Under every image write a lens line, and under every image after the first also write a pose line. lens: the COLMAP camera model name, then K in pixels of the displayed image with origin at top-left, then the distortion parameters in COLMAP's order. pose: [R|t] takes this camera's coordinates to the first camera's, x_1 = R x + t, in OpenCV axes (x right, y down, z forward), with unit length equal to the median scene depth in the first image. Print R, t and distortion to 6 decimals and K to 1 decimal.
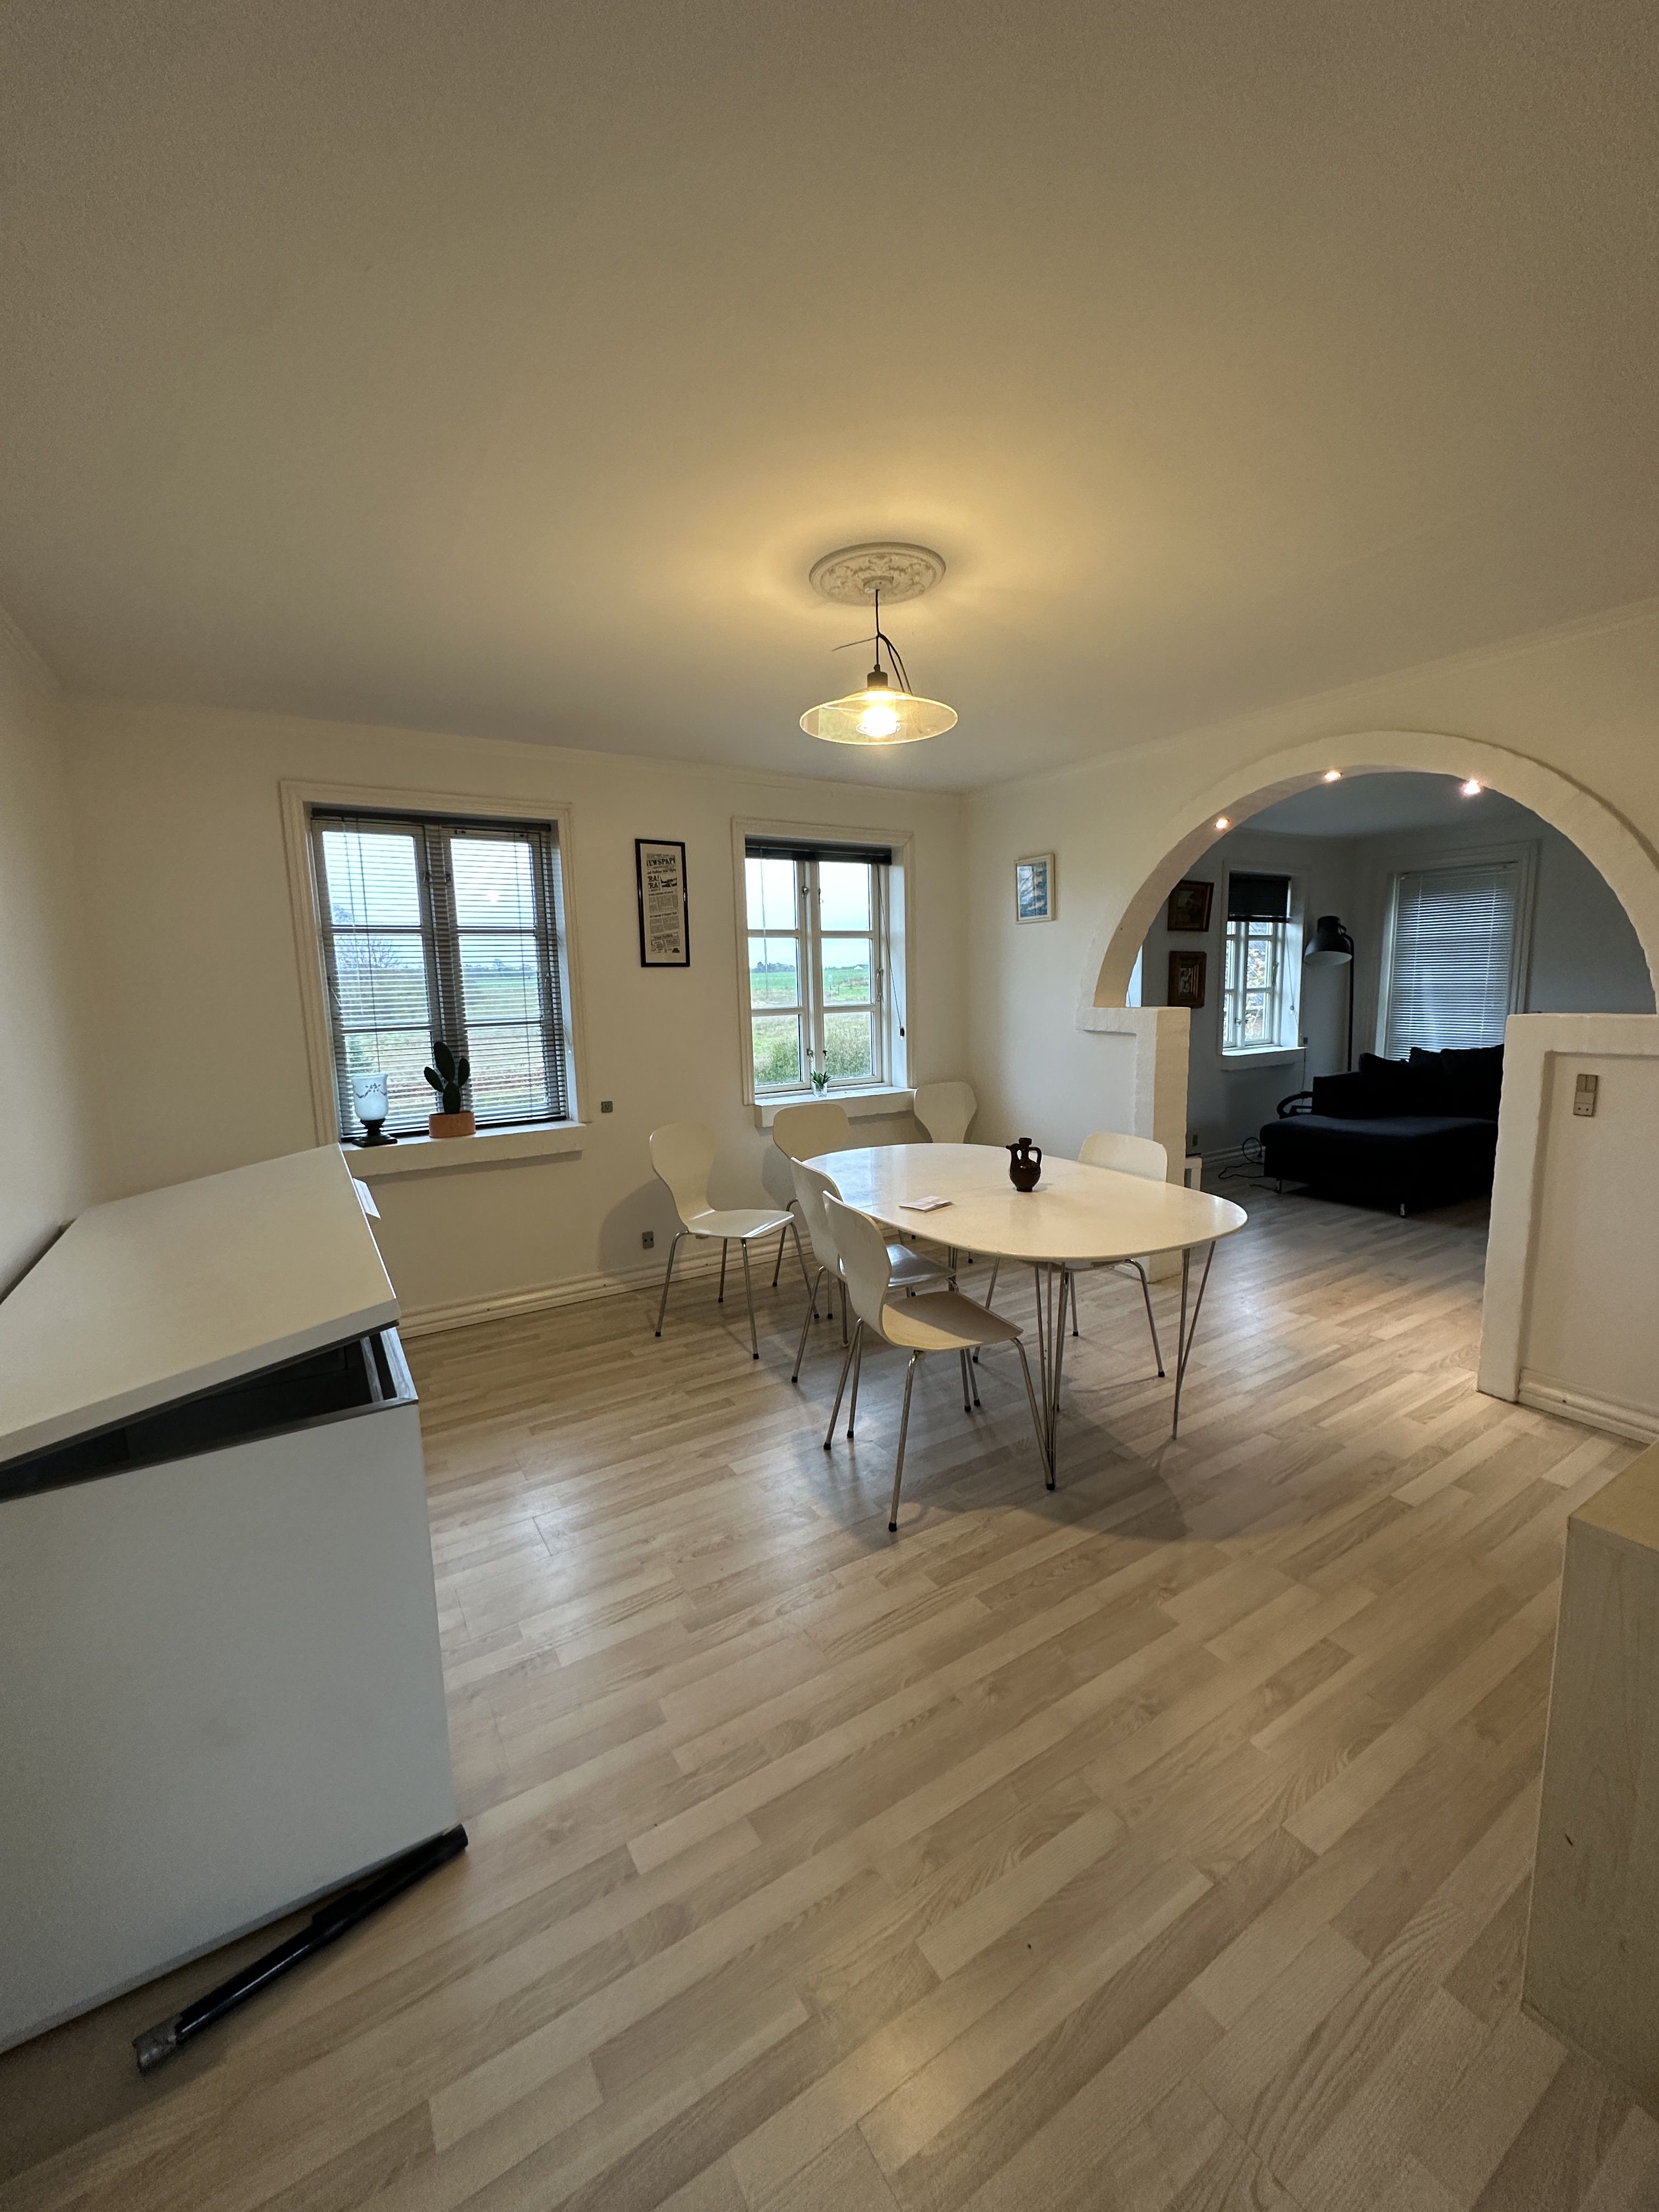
lens RADIAL K [[865.8, 0, 812.5], [0, 865.8, 1100.1], [0, 0, 1]] dist [0.001393, 0.000254]
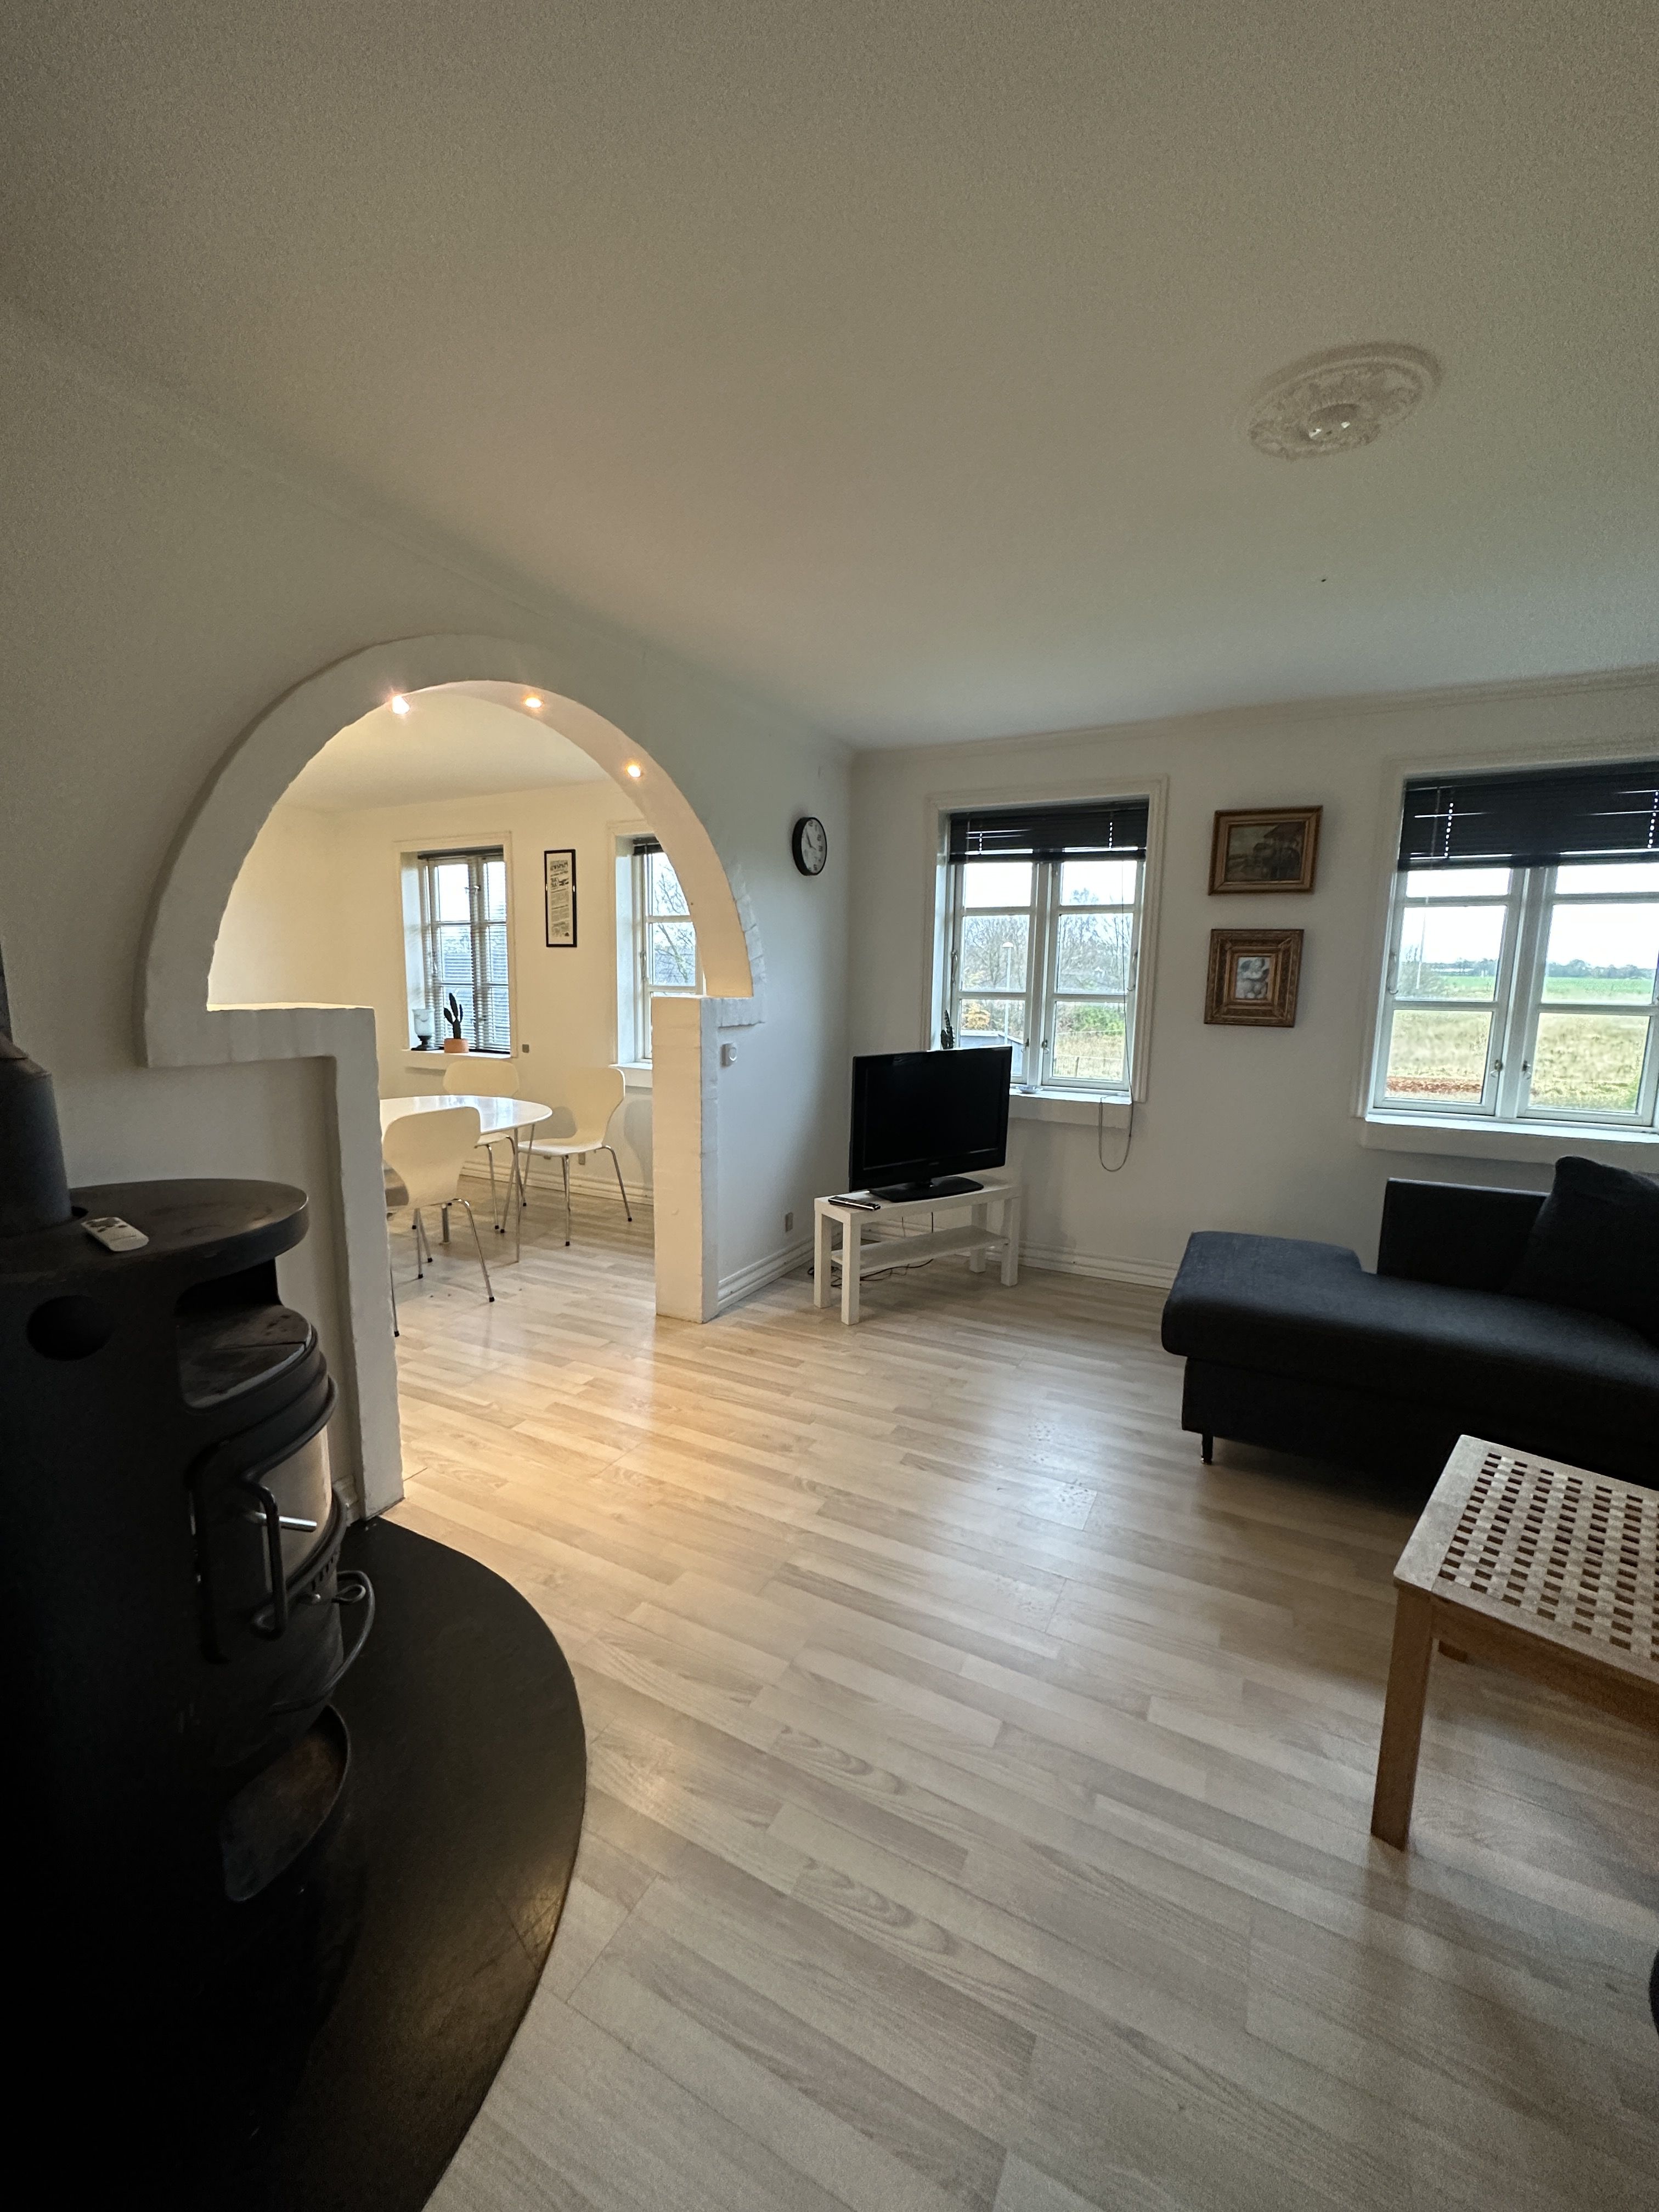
lens RADIAL K [[865.8, 0, 831.0], [0, 865.8, 1093.8], [0, 0, 1]] dist [0.001393, 0.000254]
pose [[0.529764, 0.152380, -0.834344, 1.079296], [-0.134229, 0.986394, 0.094921, -0.106088], [0.837456, 0.061708, 0.543010, 0.599851]]
